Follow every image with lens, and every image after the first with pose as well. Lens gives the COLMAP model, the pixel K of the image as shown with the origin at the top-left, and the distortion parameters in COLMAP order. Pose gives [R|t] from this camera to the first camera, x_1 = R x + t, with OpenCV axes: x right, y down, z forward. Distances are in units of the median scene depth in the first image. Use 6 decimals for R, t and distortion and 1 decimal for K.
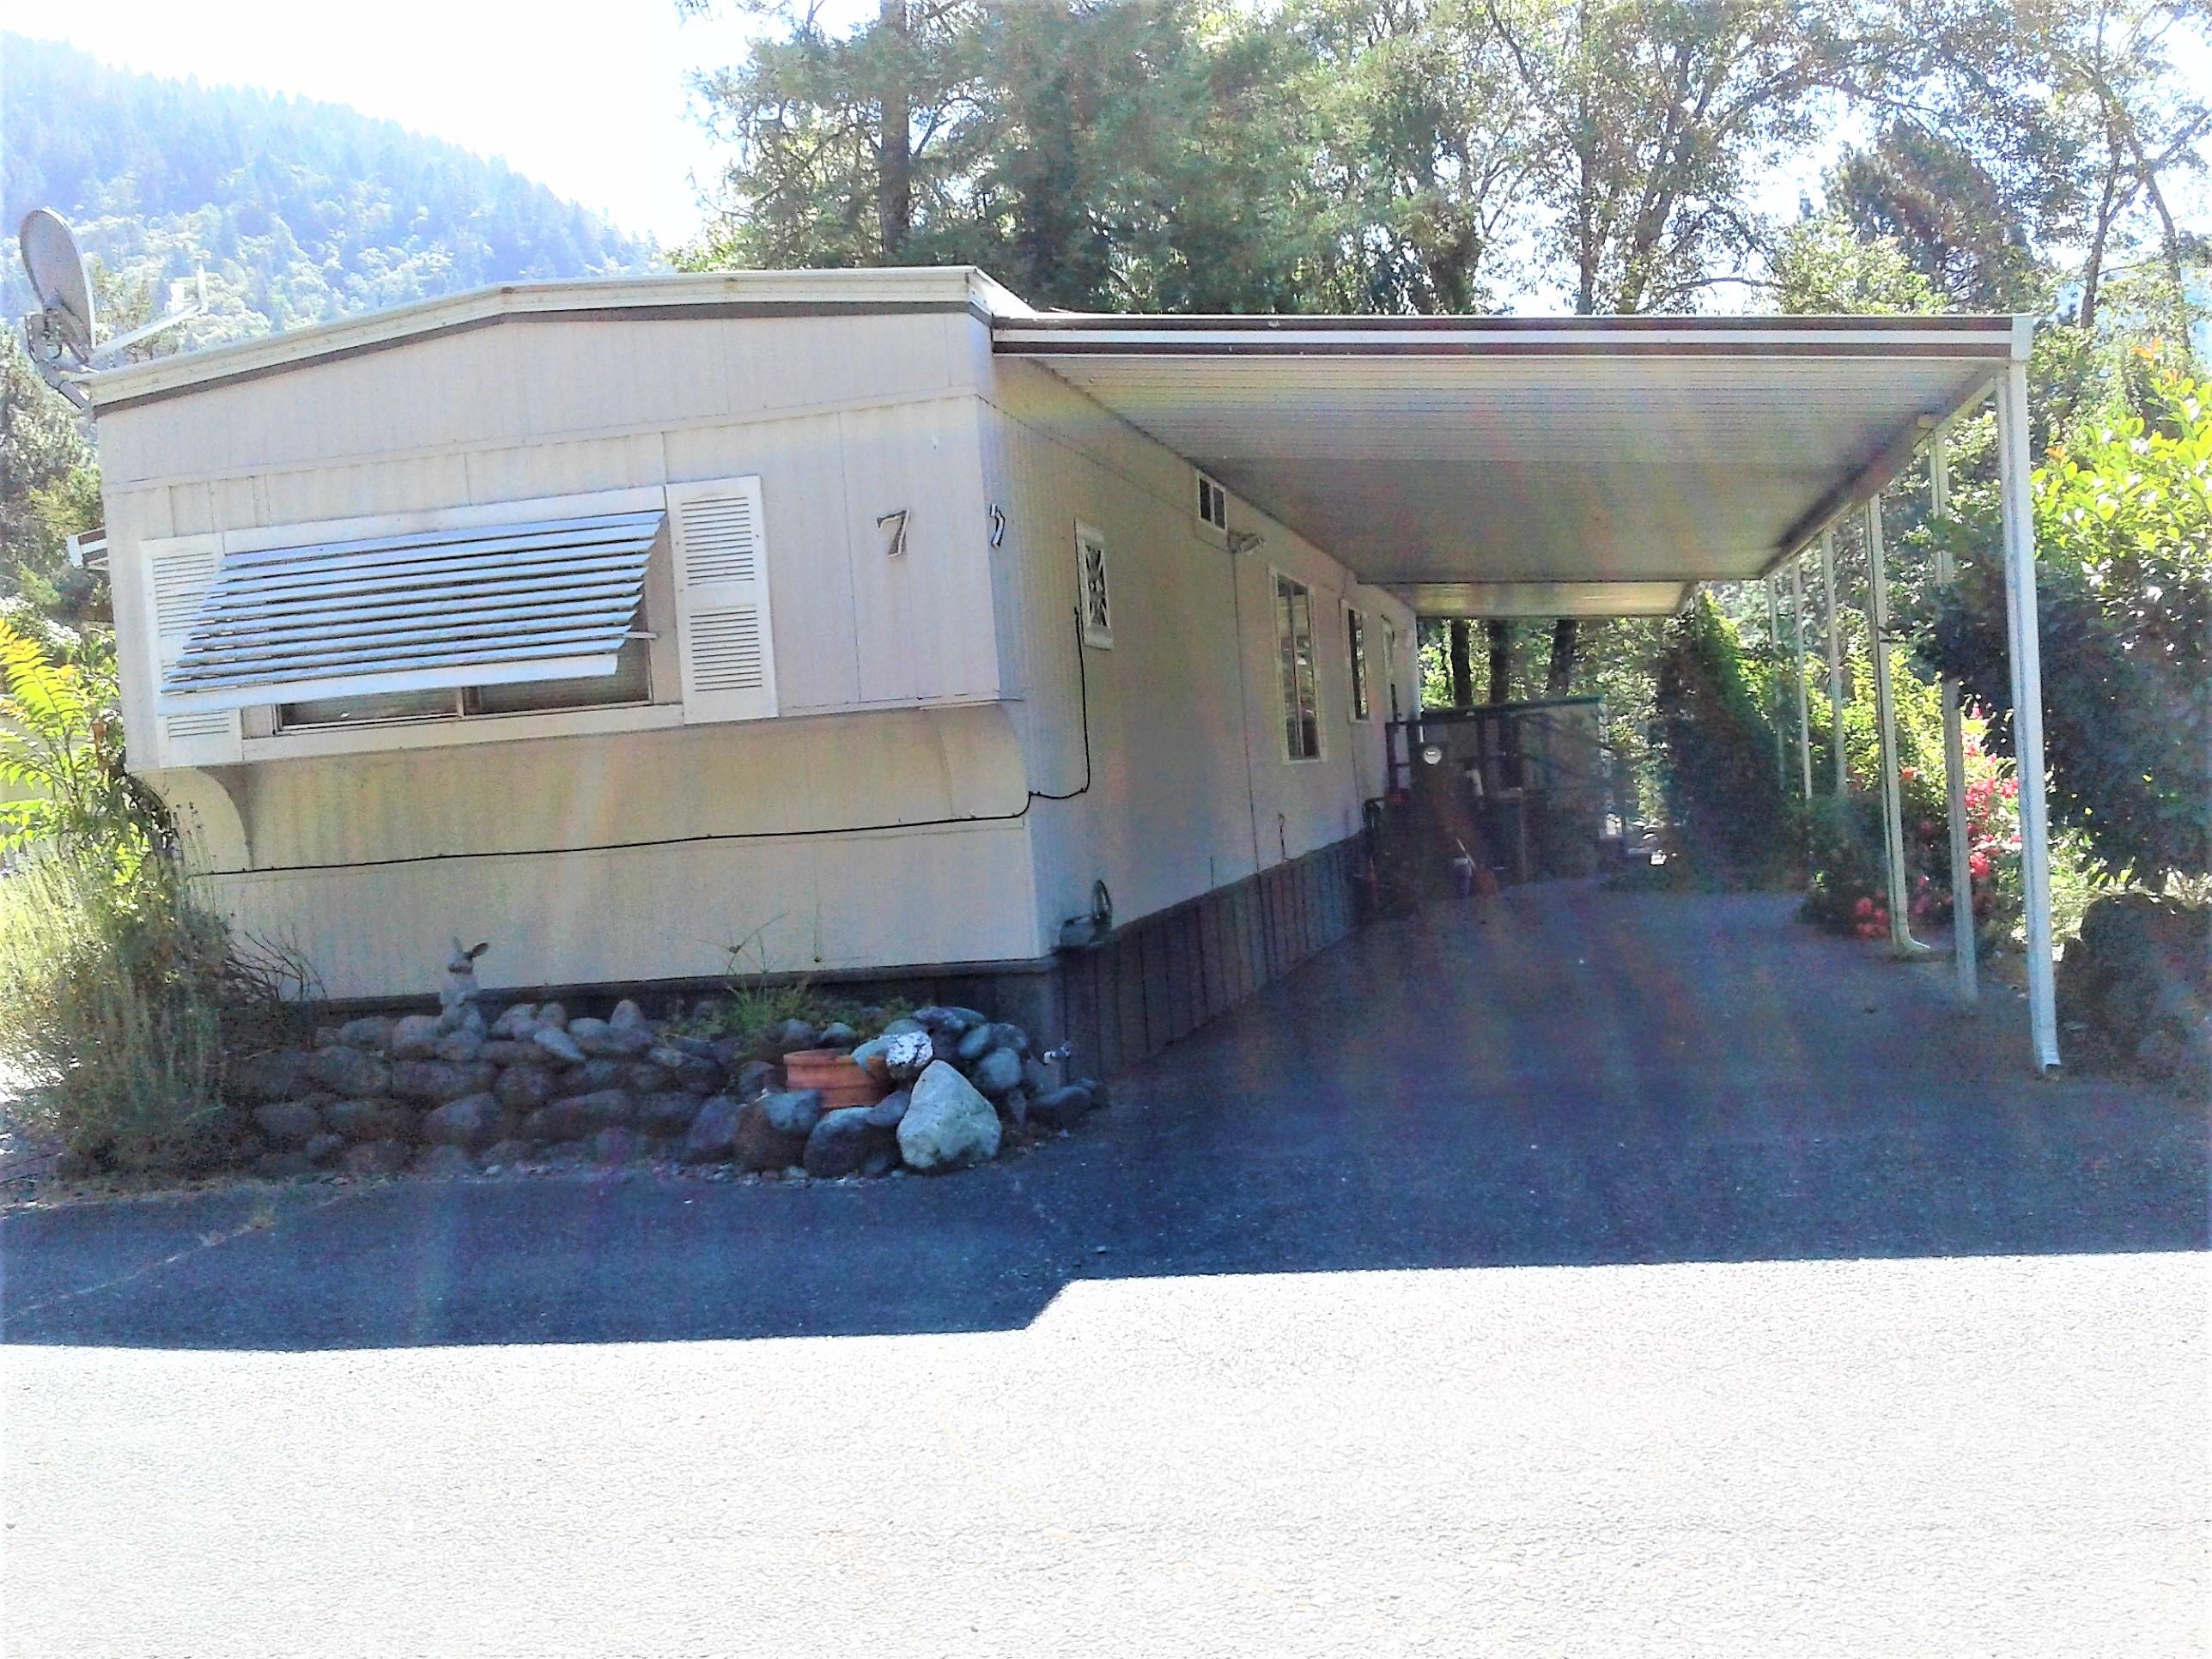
lens RADIAL K [[1948.1, 0, 1106.0], [0, 1948.1, 829.5], [0, 0, 1]] dist [0.003440, 0.002969]
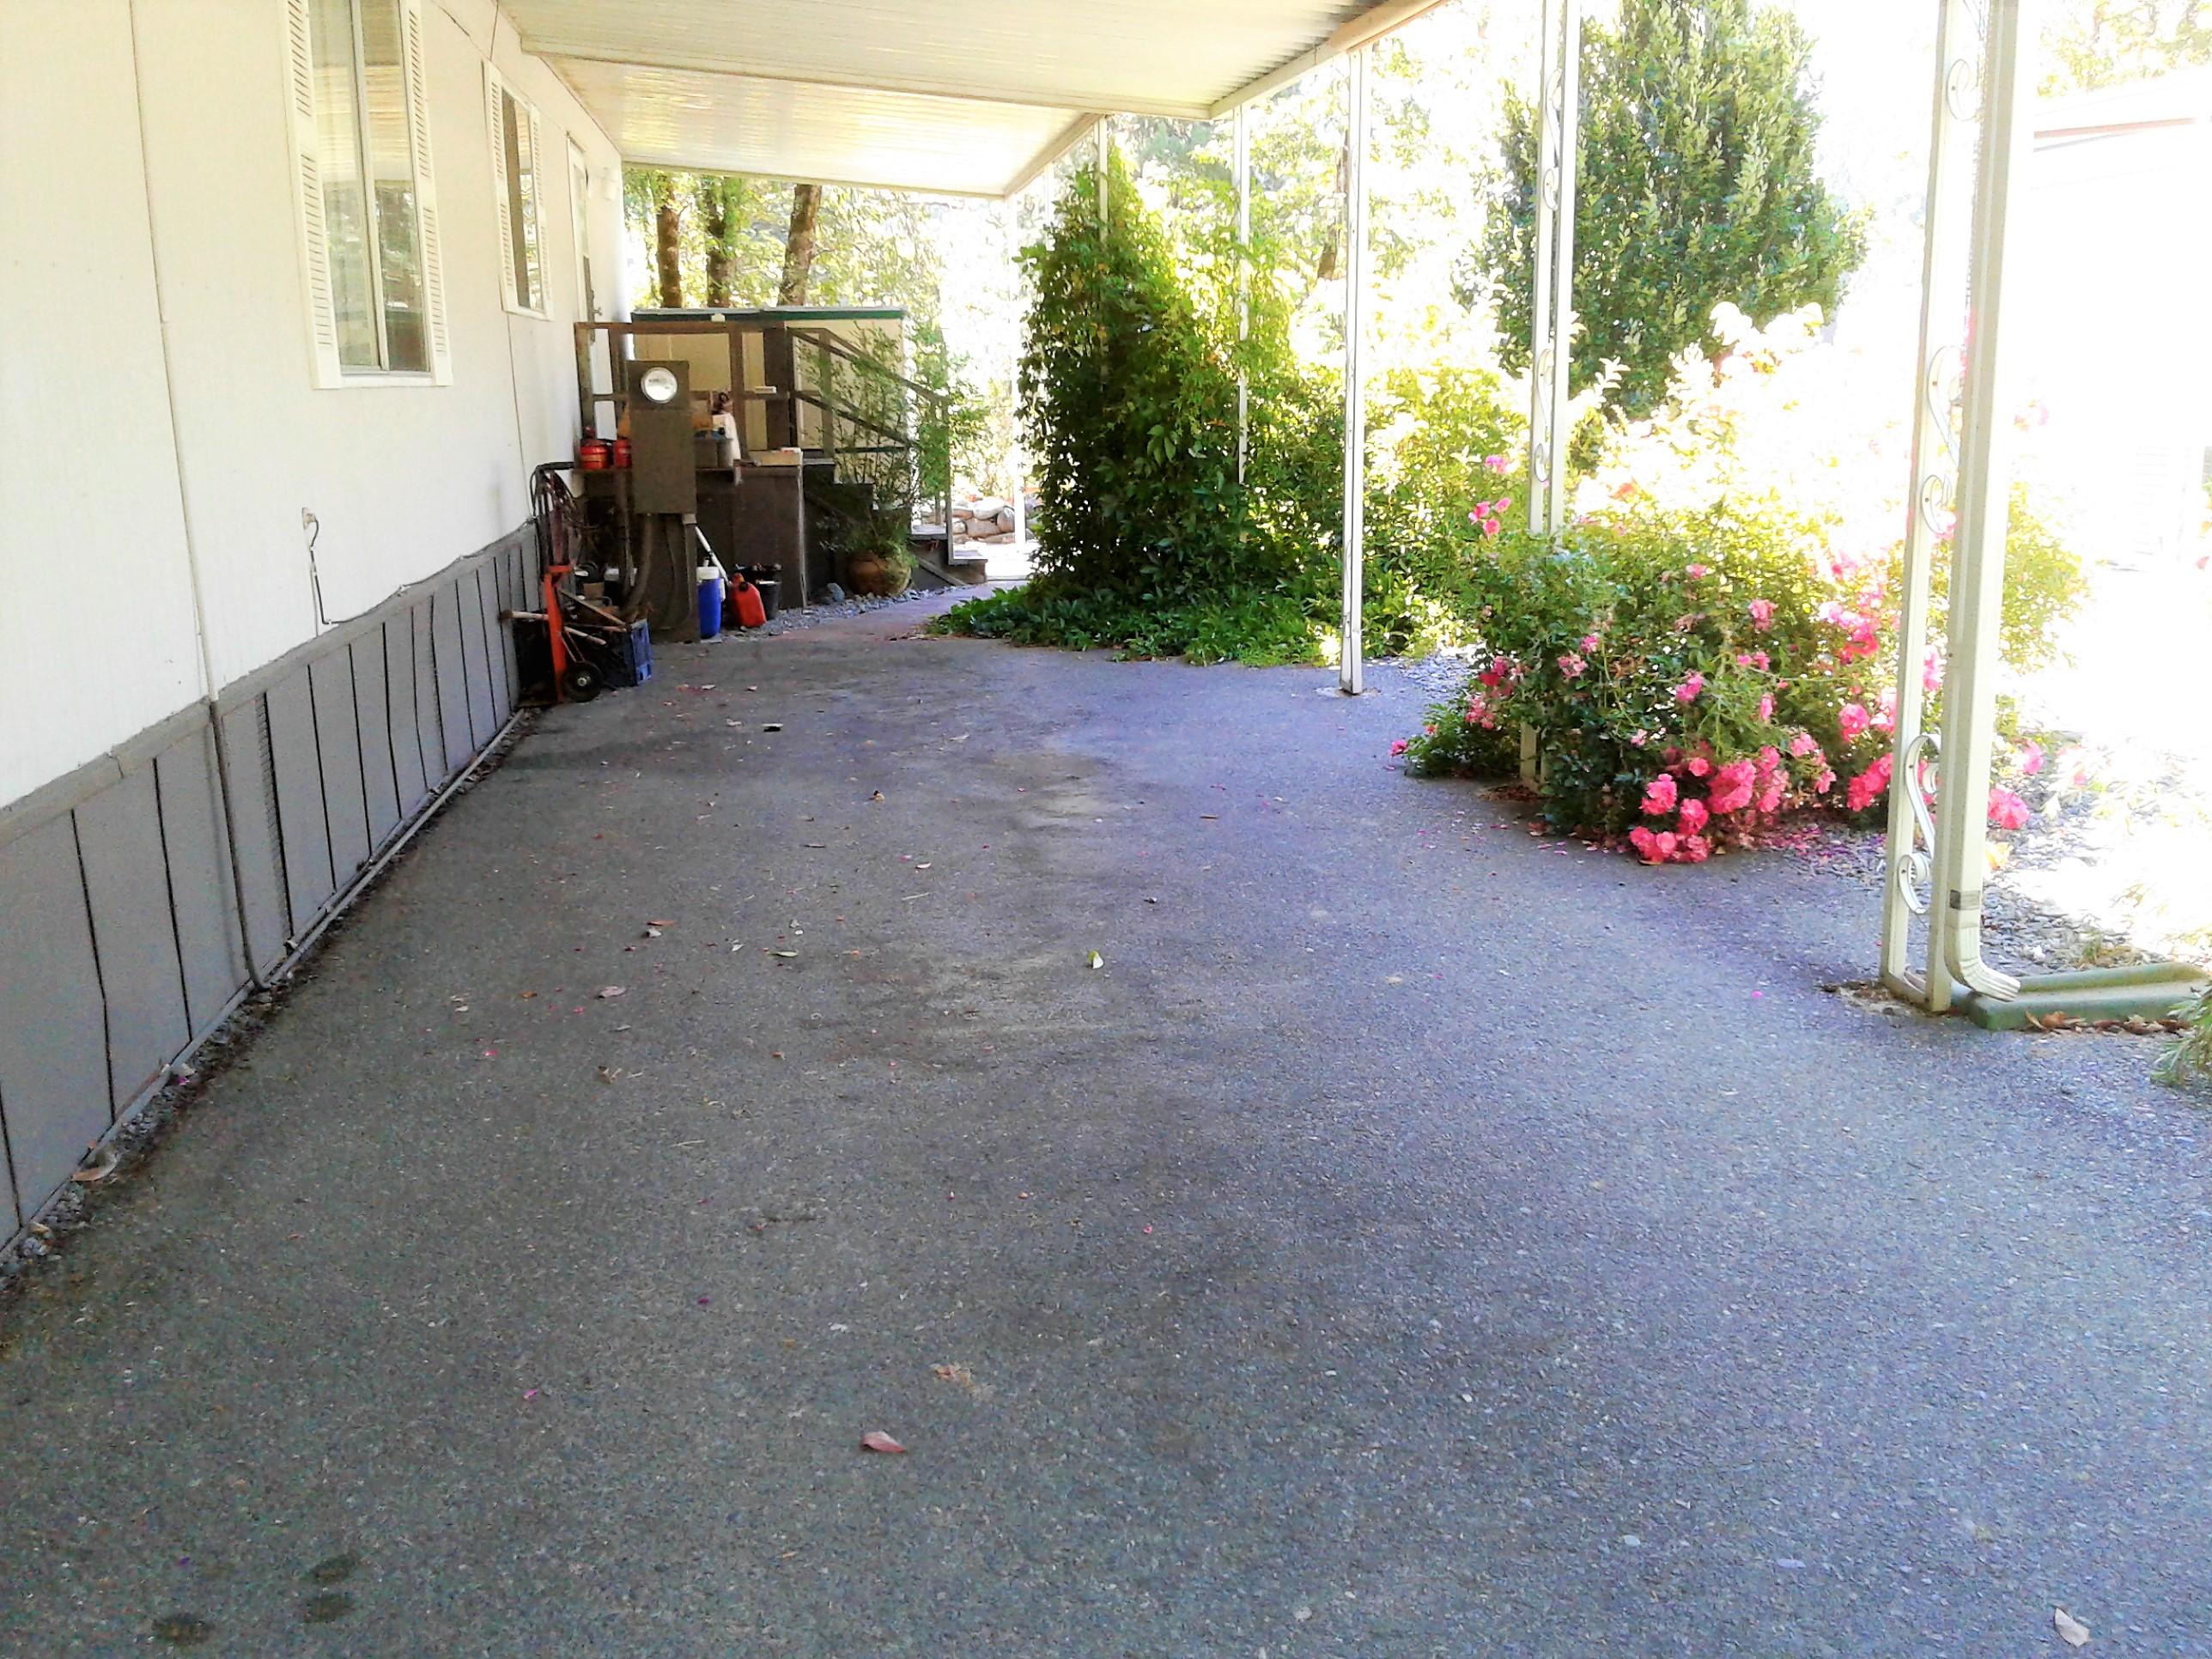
lens RADIAL K [[1948.1, 0, 1106.0], [0, 1948.1, 829.5], [0, 0, 1]] dist [0.003440, 0.002969]
pose [[0.916934, -0.026125, 0.398183, 0.054975], [-0.047759, 0.983497, 0.174509, -0.015135], [-0.396171, -0.179030, 0.900554, 0.396110]]
